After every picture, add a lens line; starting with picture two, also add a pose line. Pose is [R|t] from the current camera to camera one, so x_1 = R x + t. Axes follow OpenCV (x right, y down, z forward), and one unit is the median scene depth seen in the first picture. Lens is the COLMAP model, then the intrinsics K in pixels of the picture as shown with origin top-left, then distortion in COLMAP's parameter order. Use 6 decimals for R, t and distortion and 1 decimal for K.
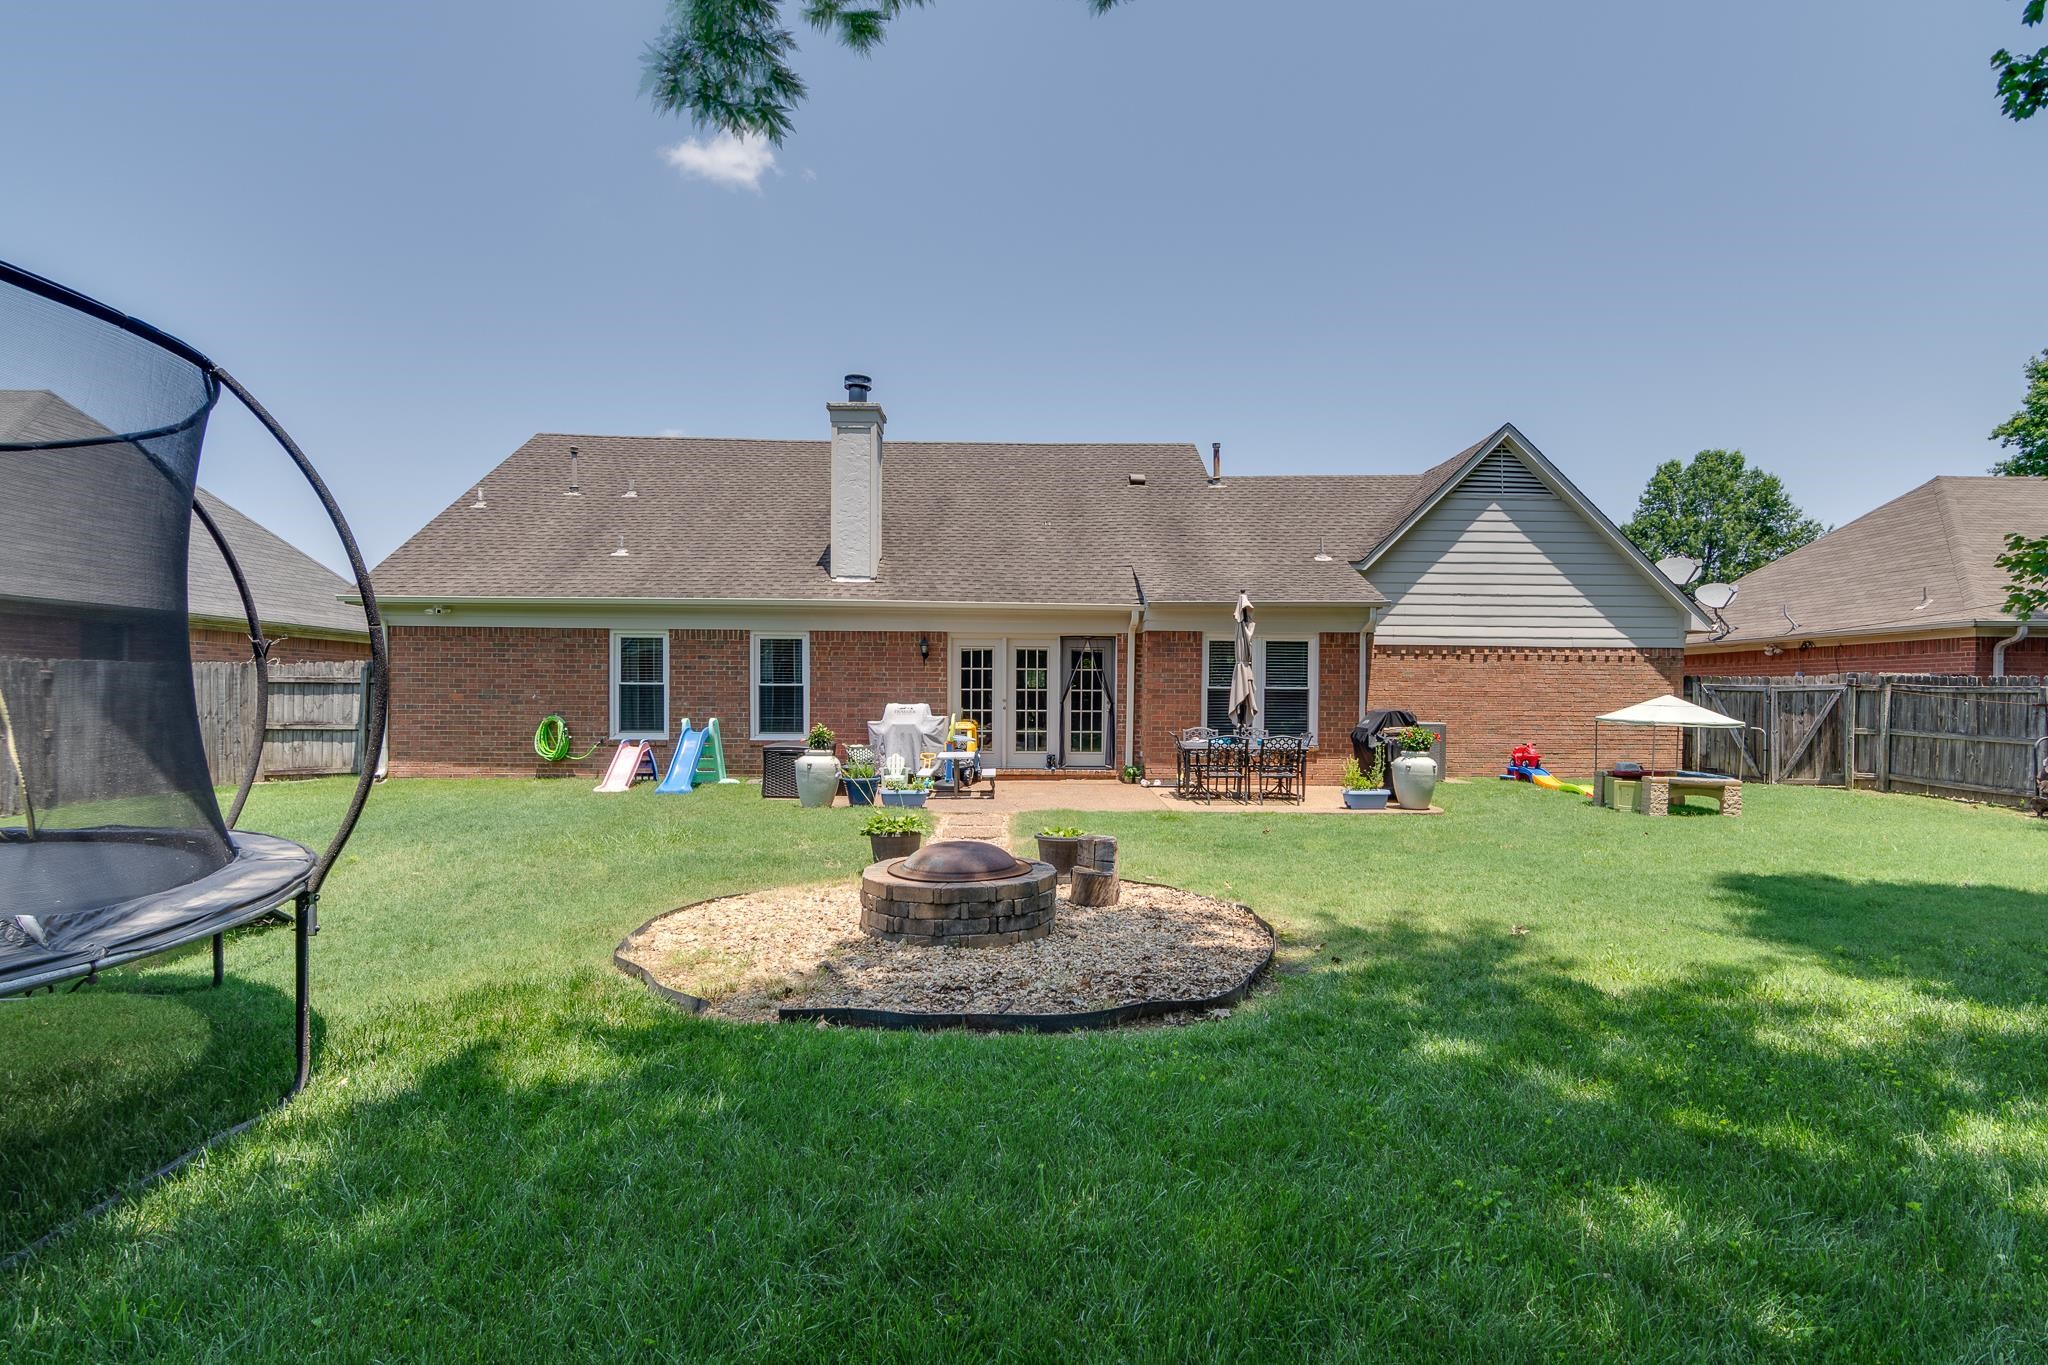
lens RADIAL K [[1010.2, 0, 1011.0], [0, 1010.2, 714.1], [0, 0, 1]] dist [0.000022, 0.001143]
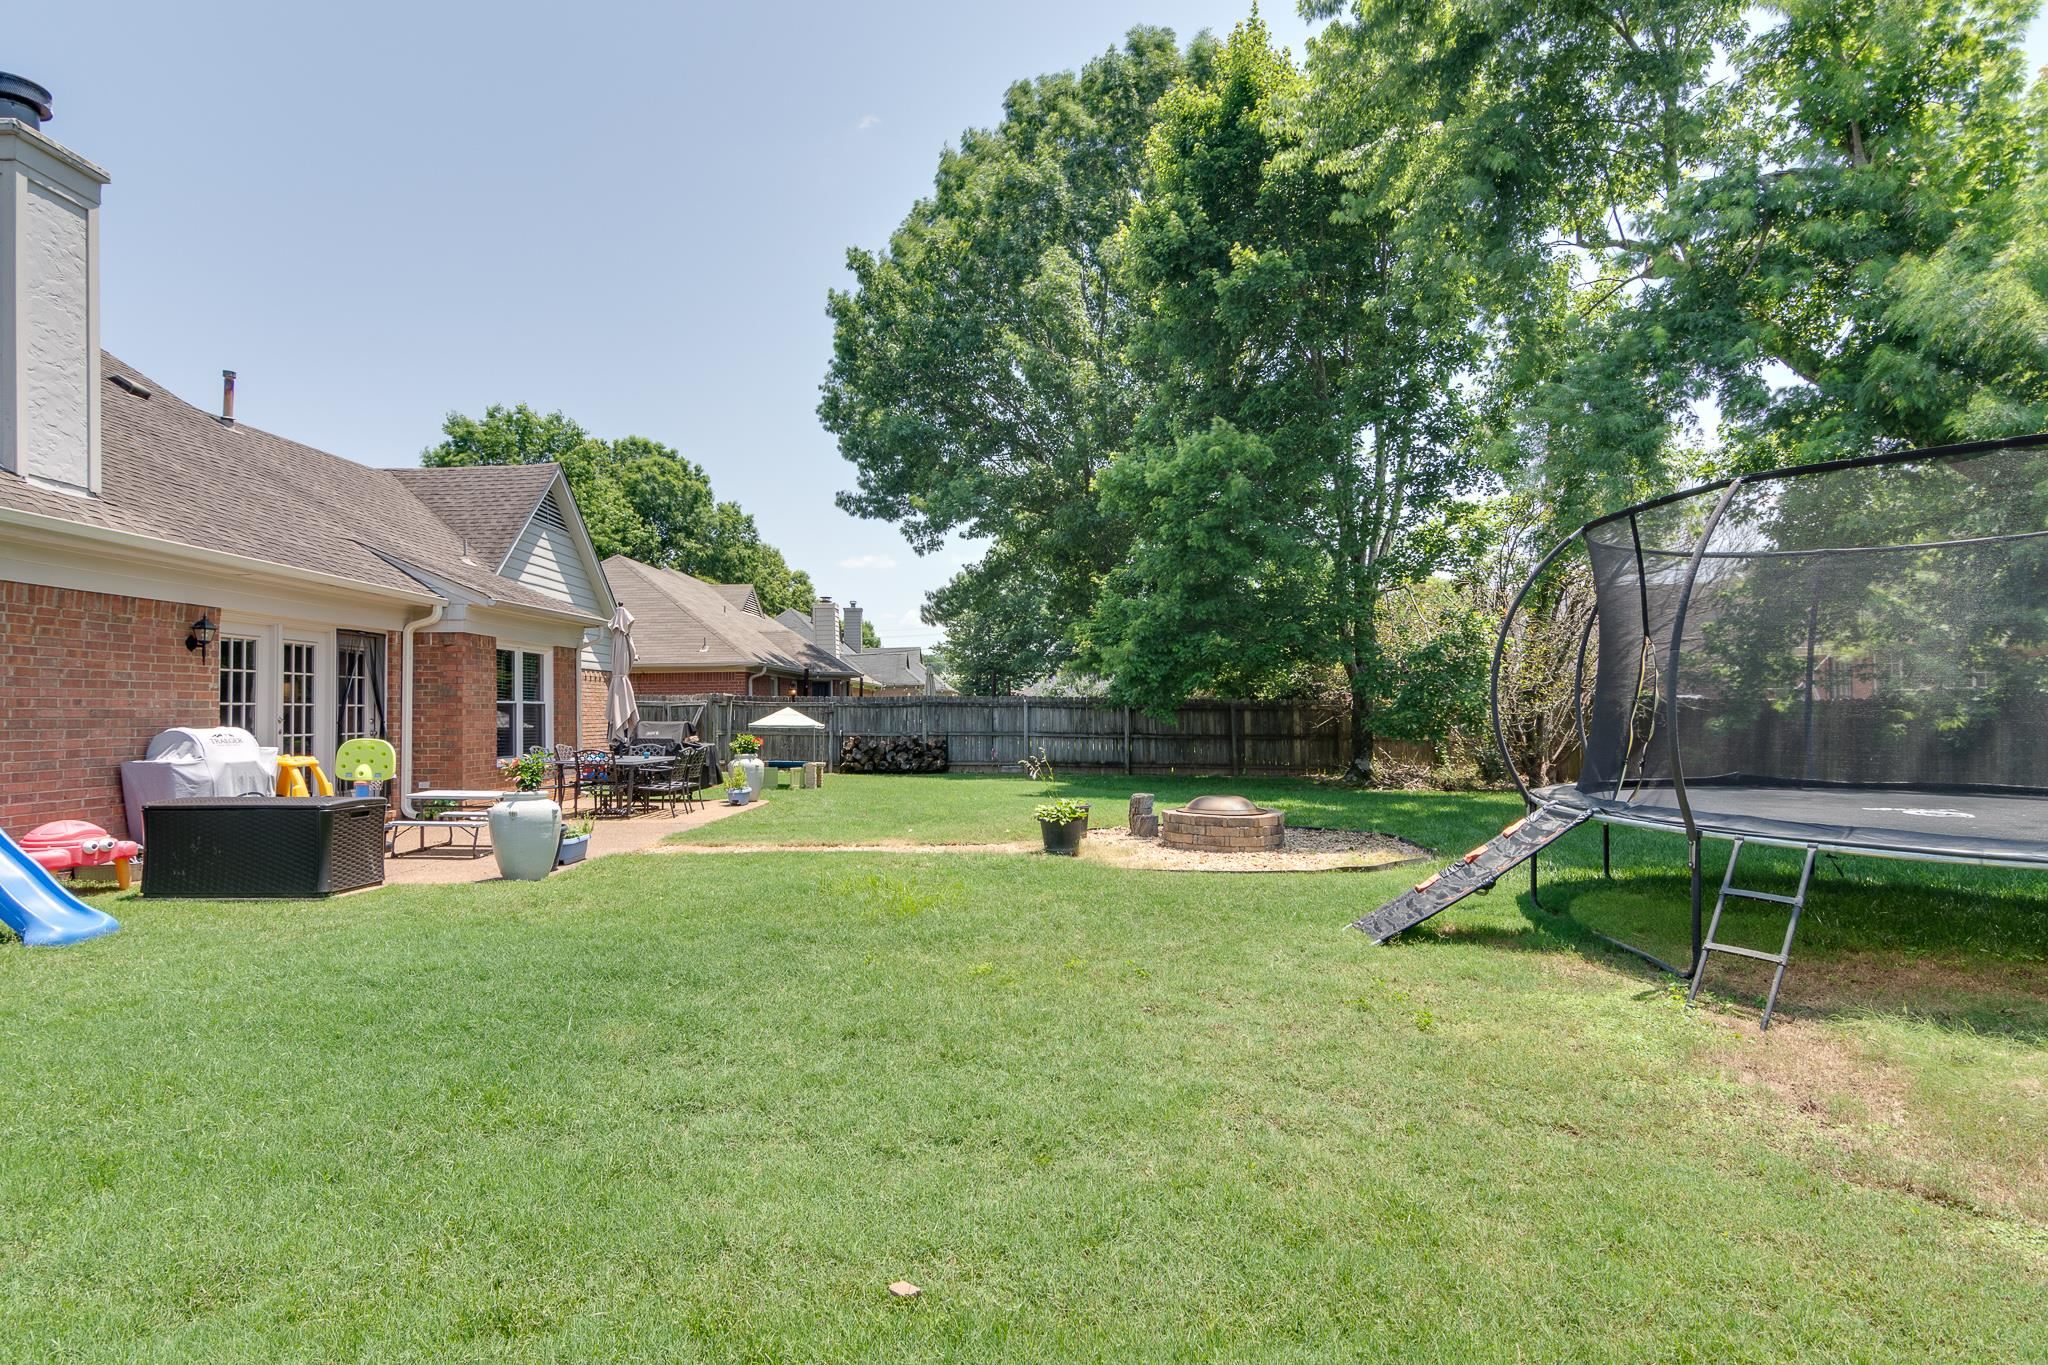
lens RADIAL K [[1010.2, 0, 1011.0], [0, 1010.2, 714.1], [0, 0, 1]] dist [0.000022, 0.001143]
pose [[0.046860, -0.009608, 0.998855, -0.626037], [0.029390, 0.999534, 0.008236, -0.009362], [-0.998469, 0.028970, 0.047121, 0.495434]]
